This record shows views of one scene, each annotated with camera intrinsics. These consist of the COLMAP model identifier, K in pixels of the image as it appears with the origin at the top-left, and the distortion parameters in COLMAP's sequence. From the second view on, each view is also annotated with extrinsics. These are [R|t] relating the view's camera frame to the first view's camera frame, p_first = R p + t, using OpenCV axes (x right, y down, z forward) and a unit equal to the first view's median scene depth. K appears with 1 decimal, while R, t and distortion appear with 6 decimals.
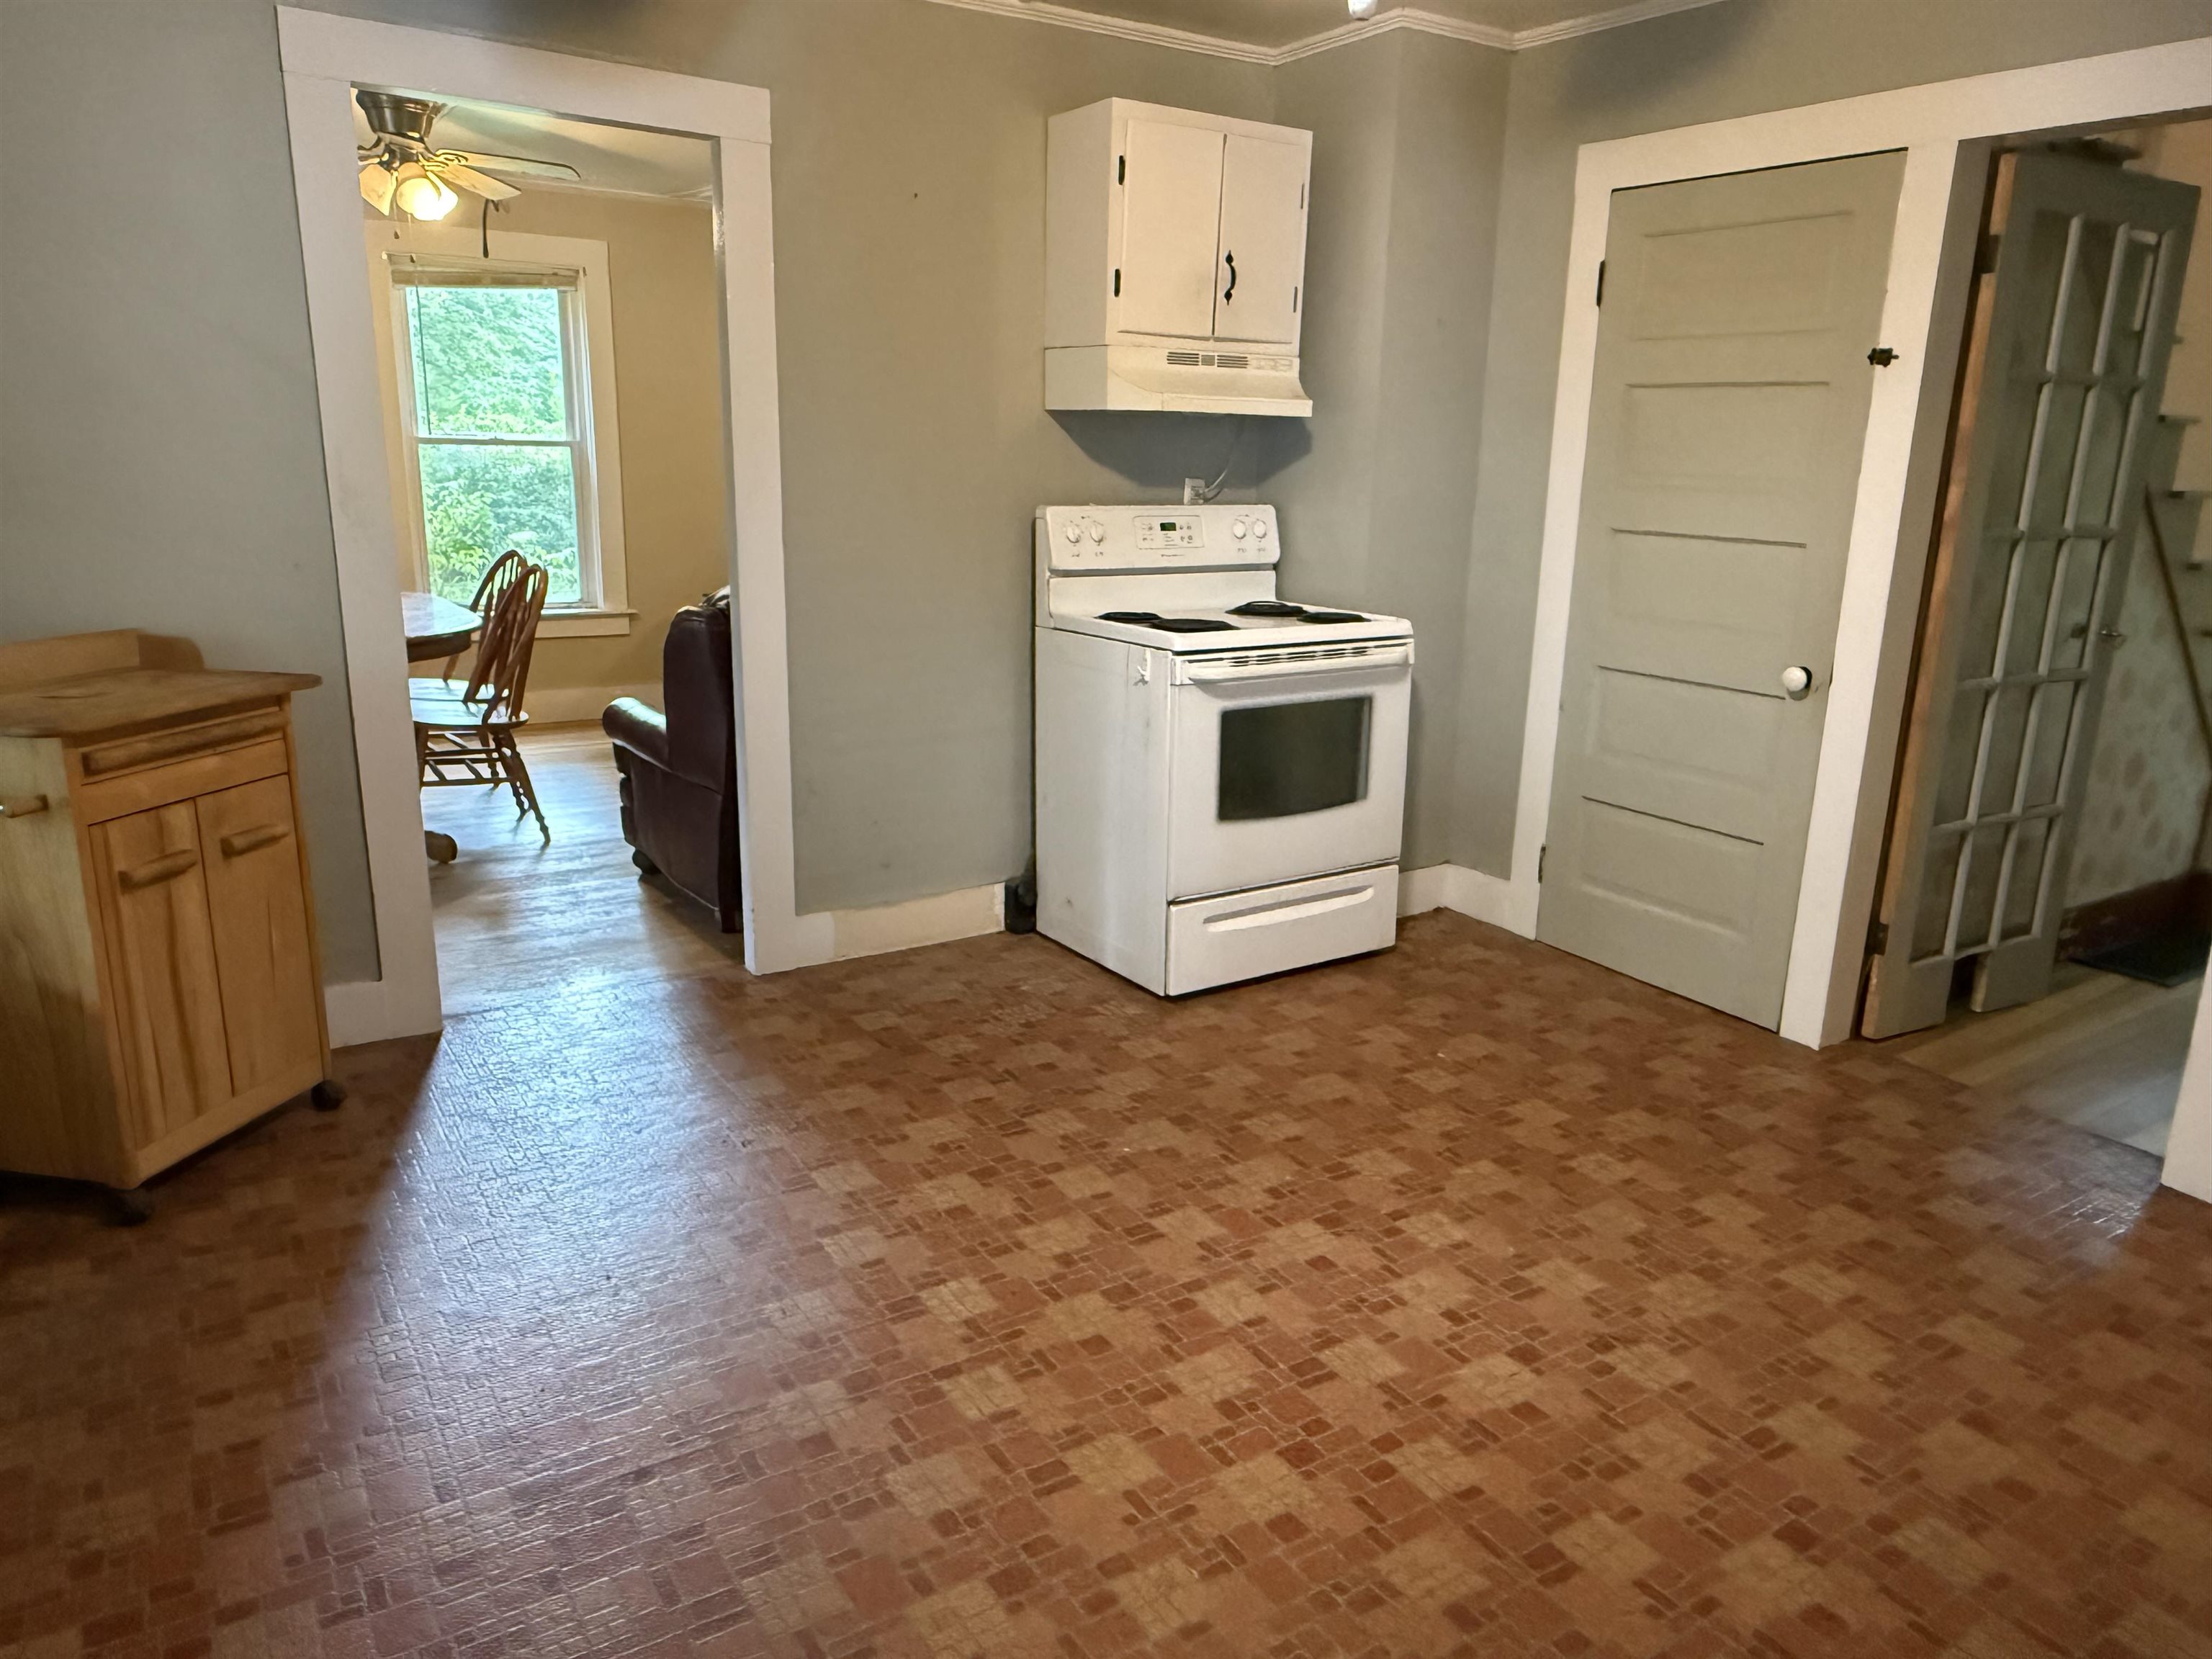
lens RADIAL K [[1462.1, 0, 1106.0], [0, 1462.1, 829.5], [0, 0, 1]] dist [0.003583, 0.000984]
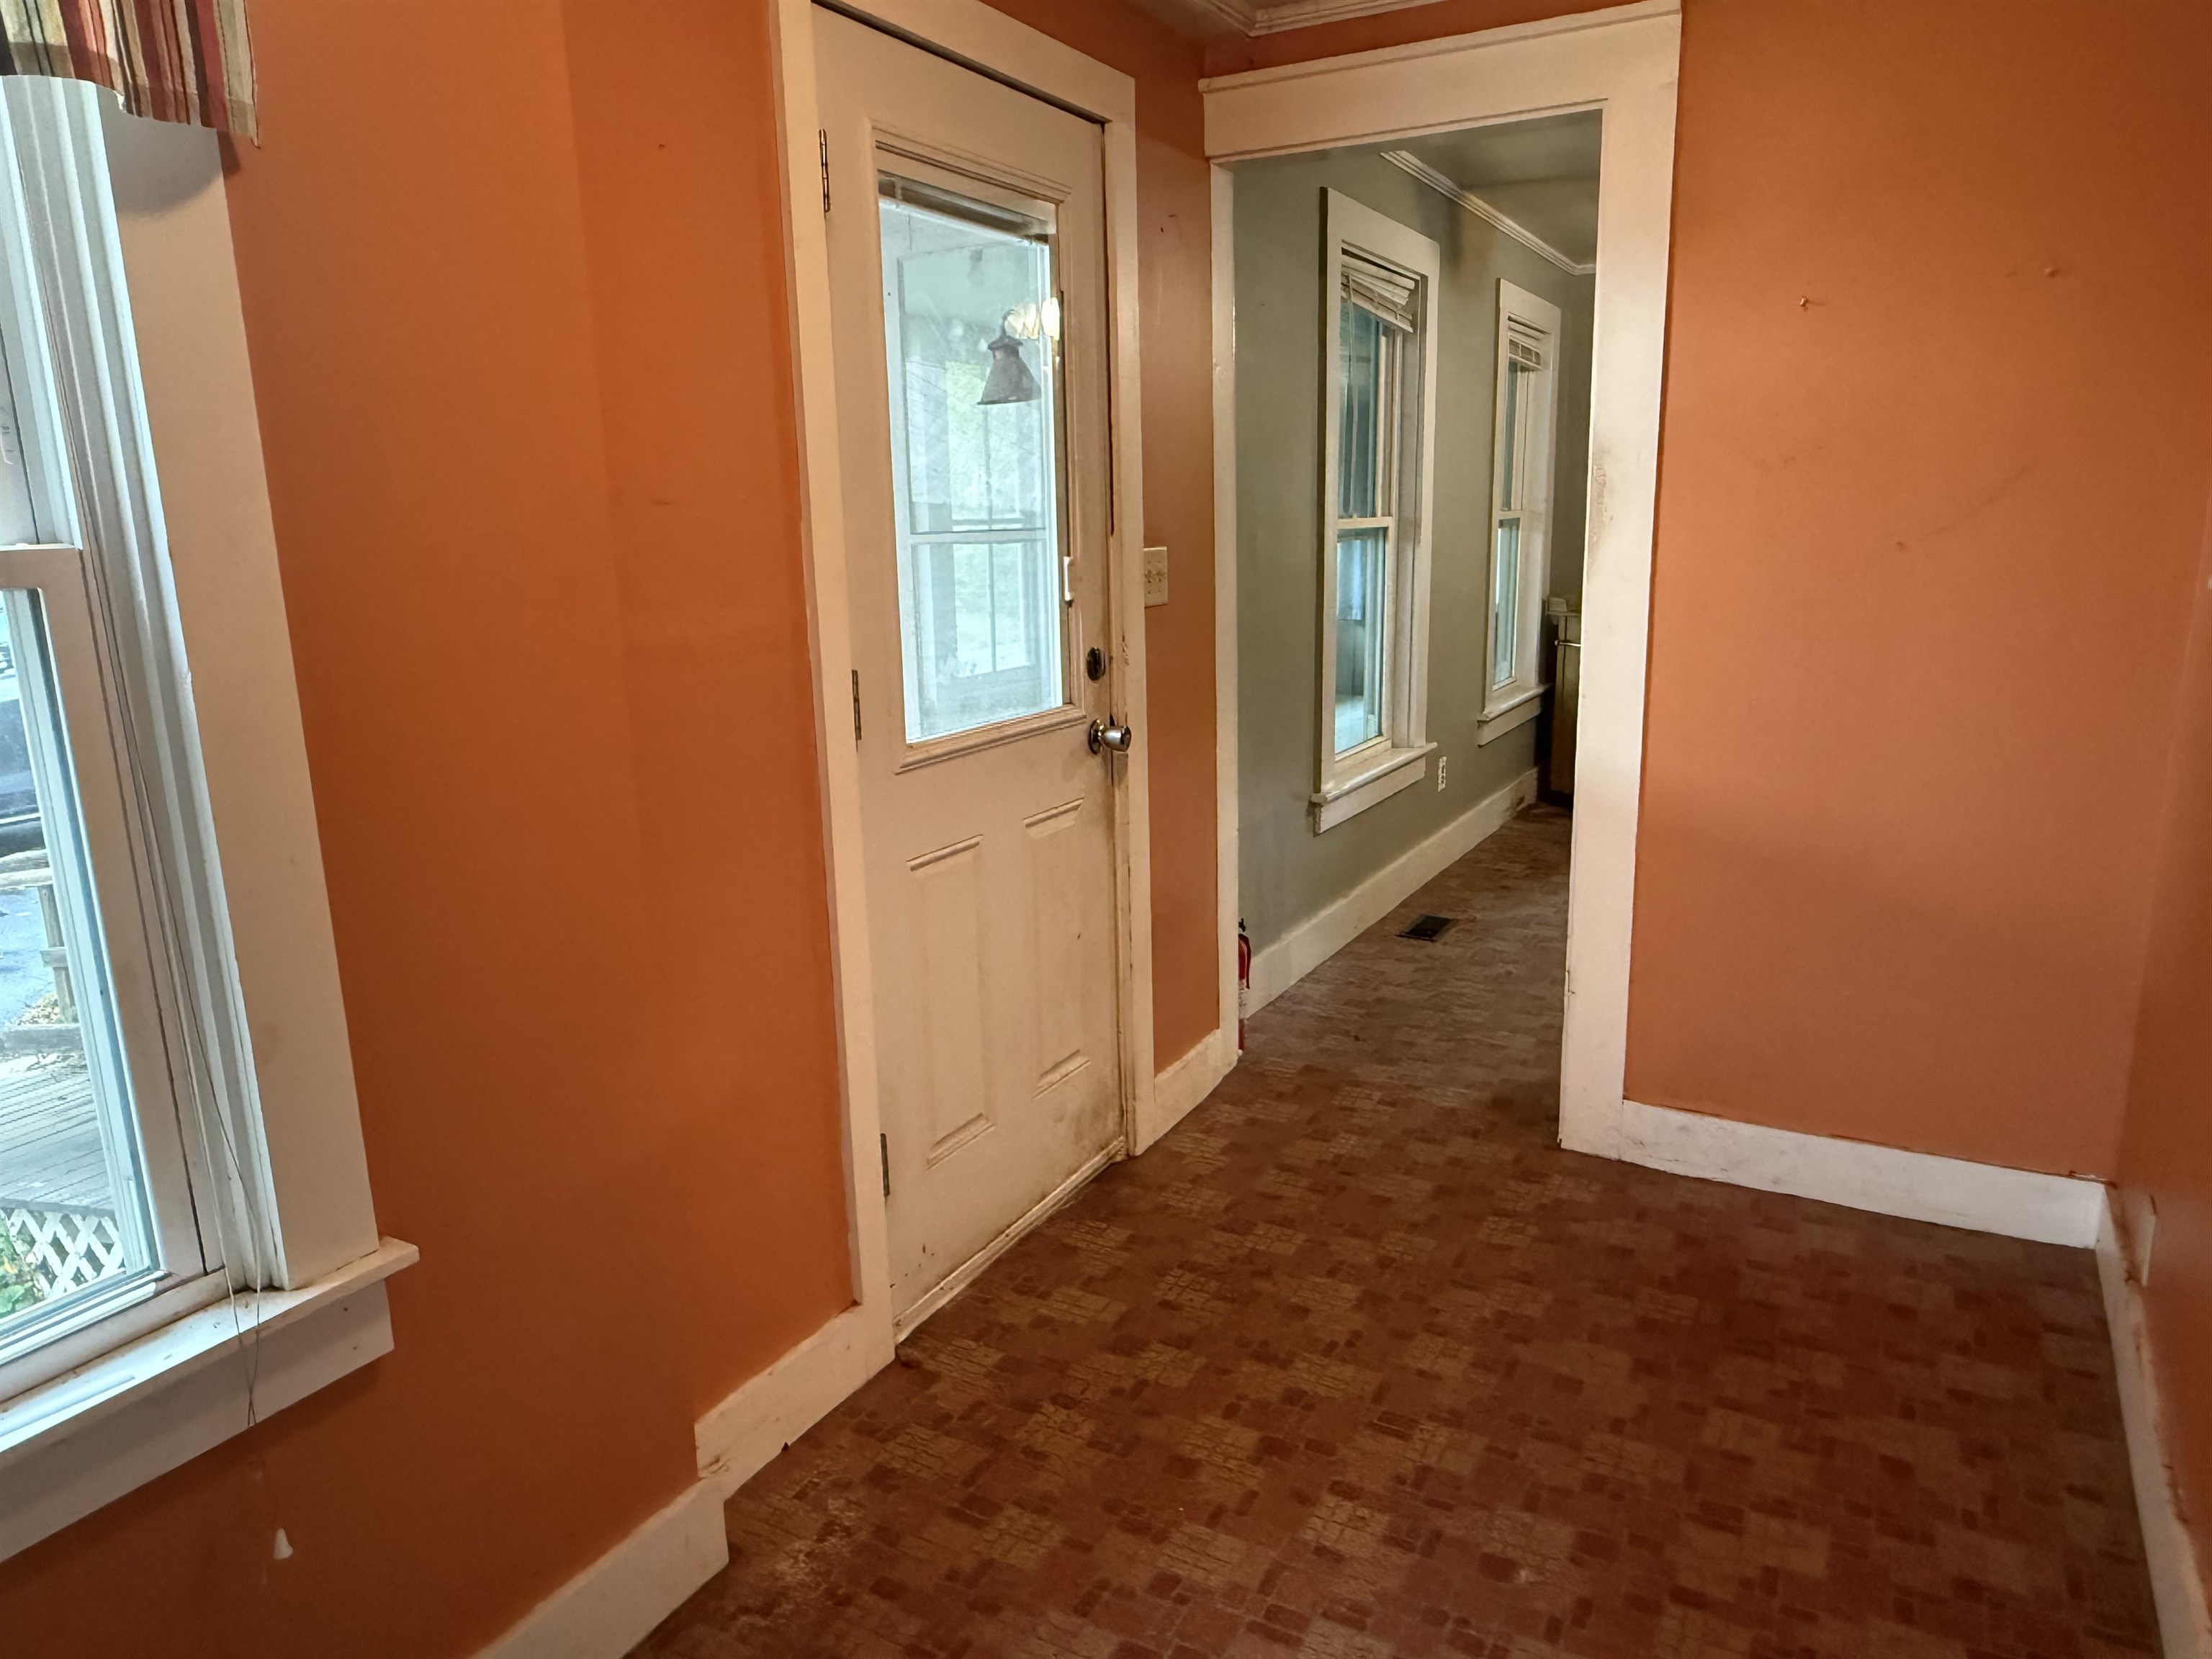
lens RADIAL K [[1462.1, 0, 1106.0], [0, 1462.1, 829.5], [0, 0, 1]] dist [0.003583, 0.000984]
pose [[0.468616, 0.152965, -0.870058, 0.711494], [-0.188936, 0.979460, 0.070438, -0.106437], [0.862961, 0.131377, 0.487891, 0.425248]]
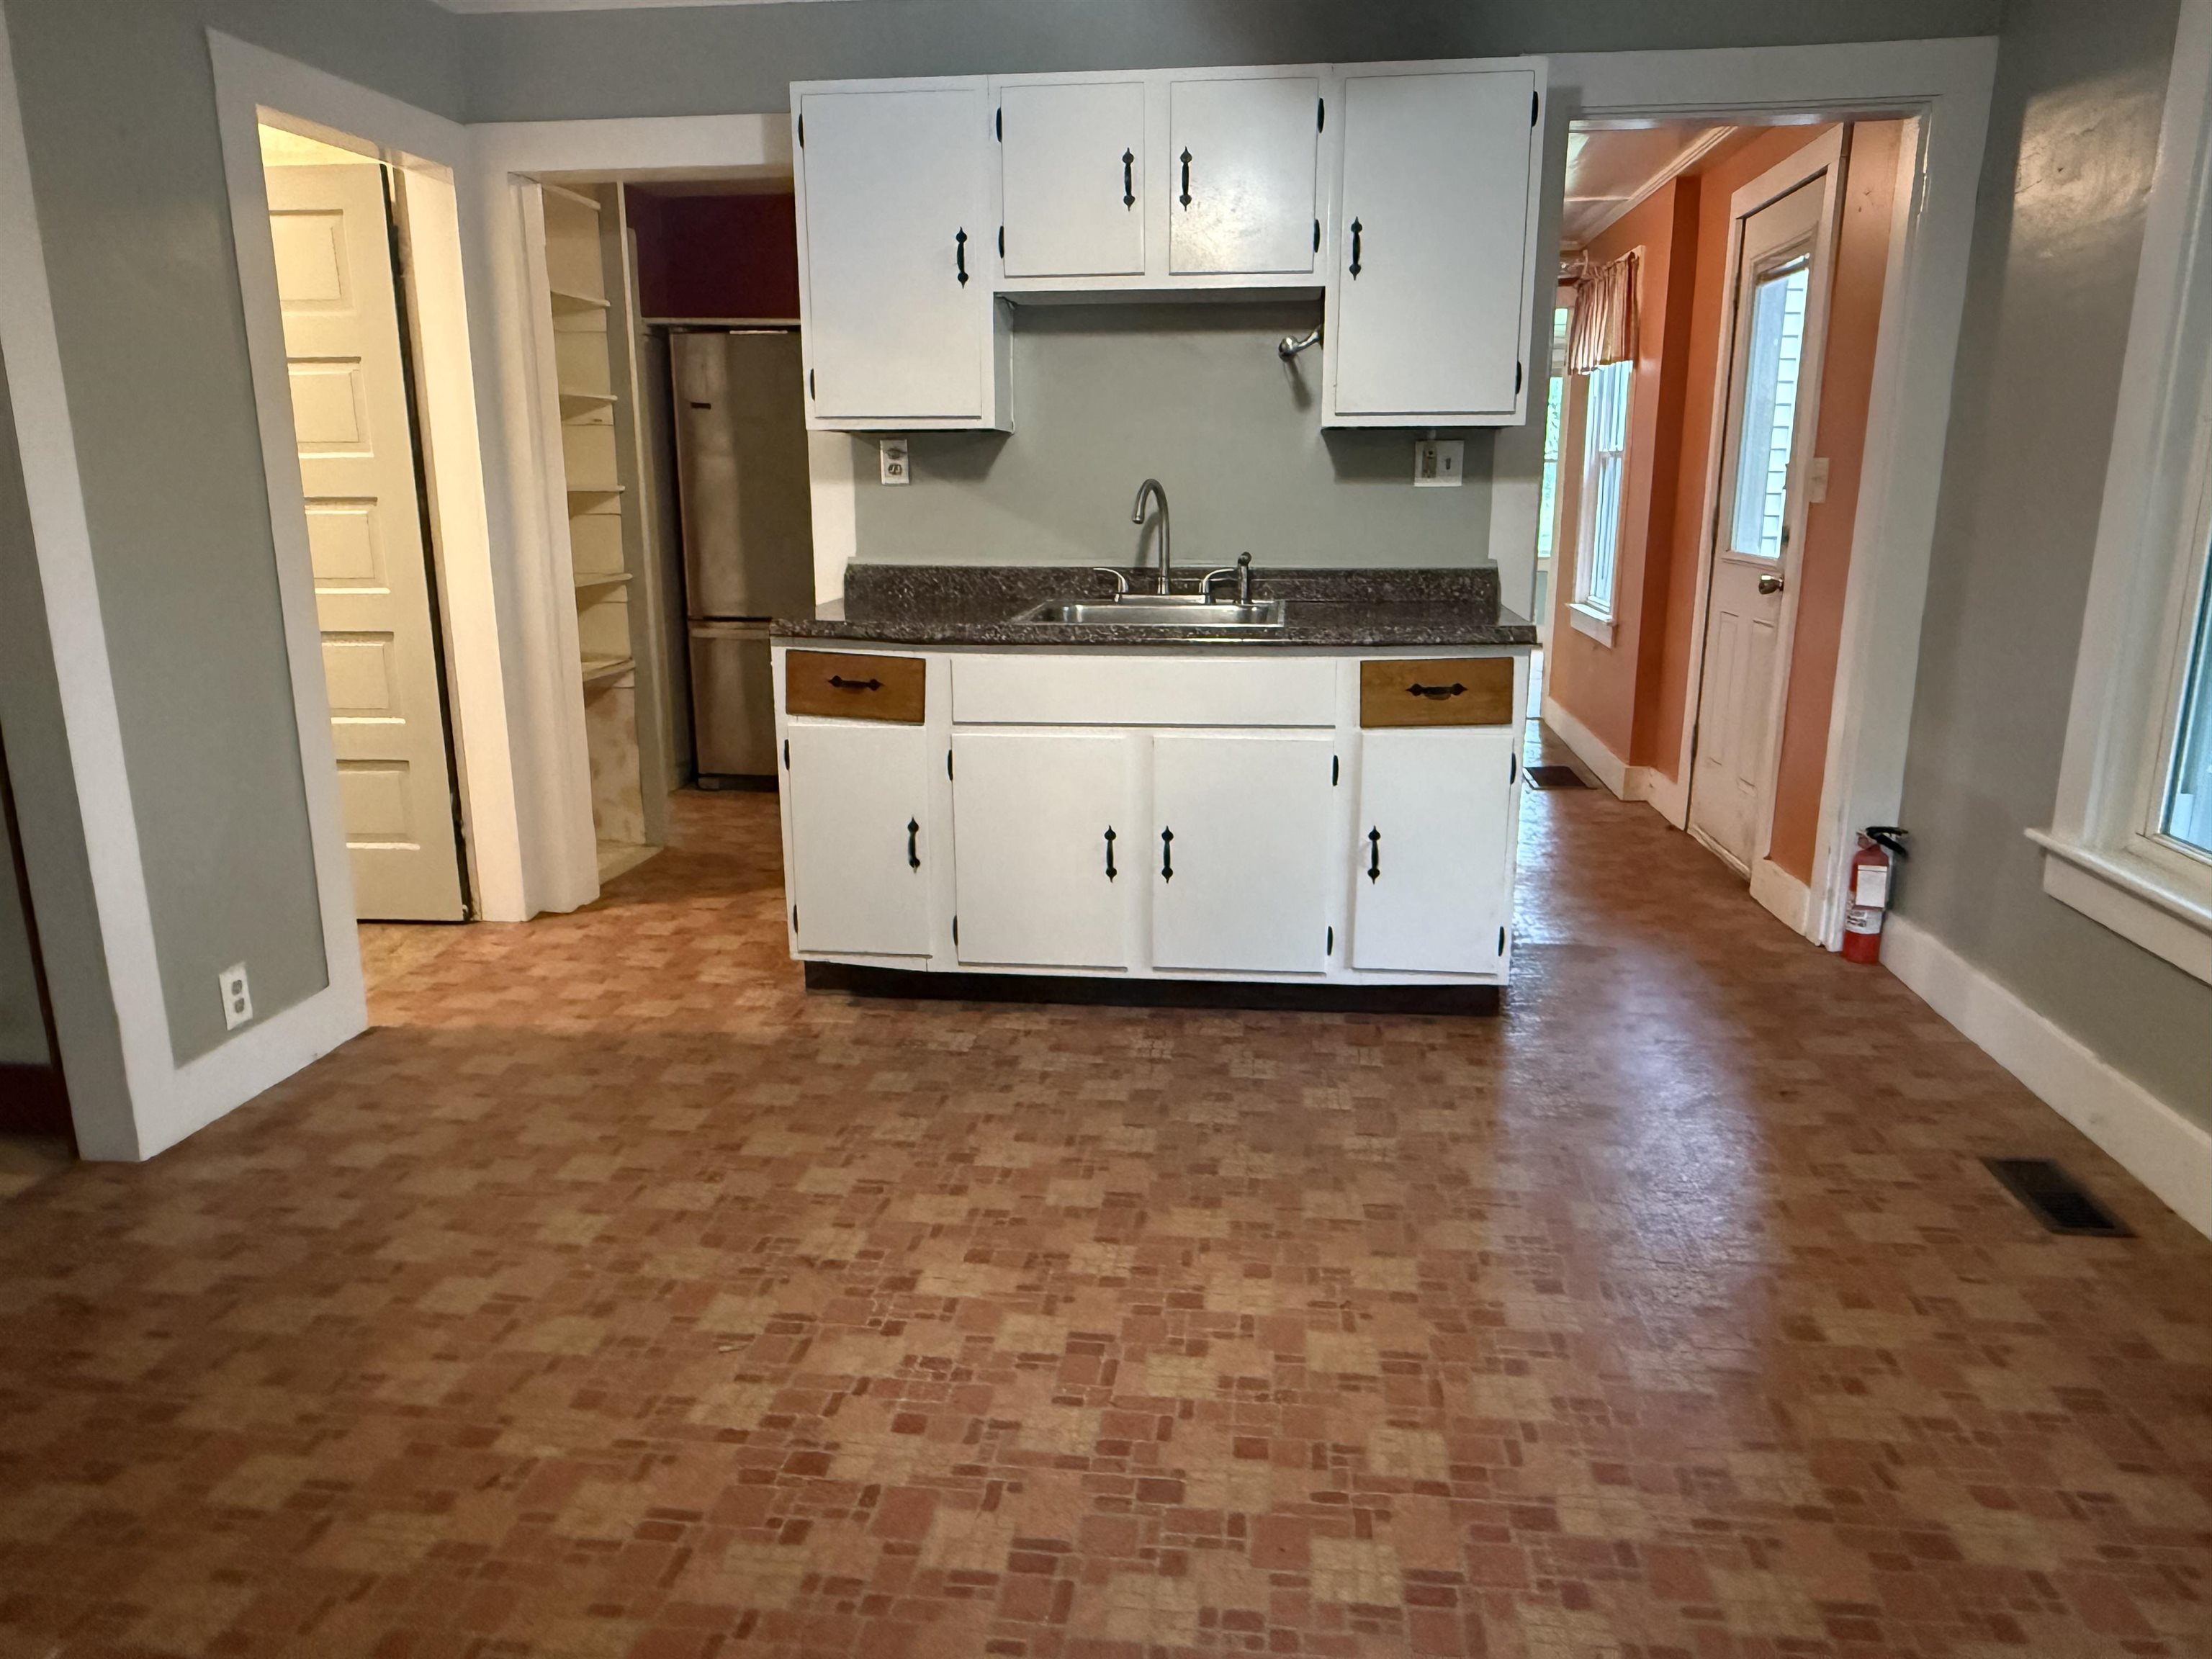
lens RADIAL K [[1462.1, 0, 1106.0], [0, 1462.1, 829.5], [0, 0, 1]] dist [0.003583, 0.000984]
pose [[-0.763652, -0.176110, 0.621145, -0.396487], [0.146574, 0.889666, 0.432446, -0.340512], [-0.628770, 0.421282, -0.653582, 1.413499]]
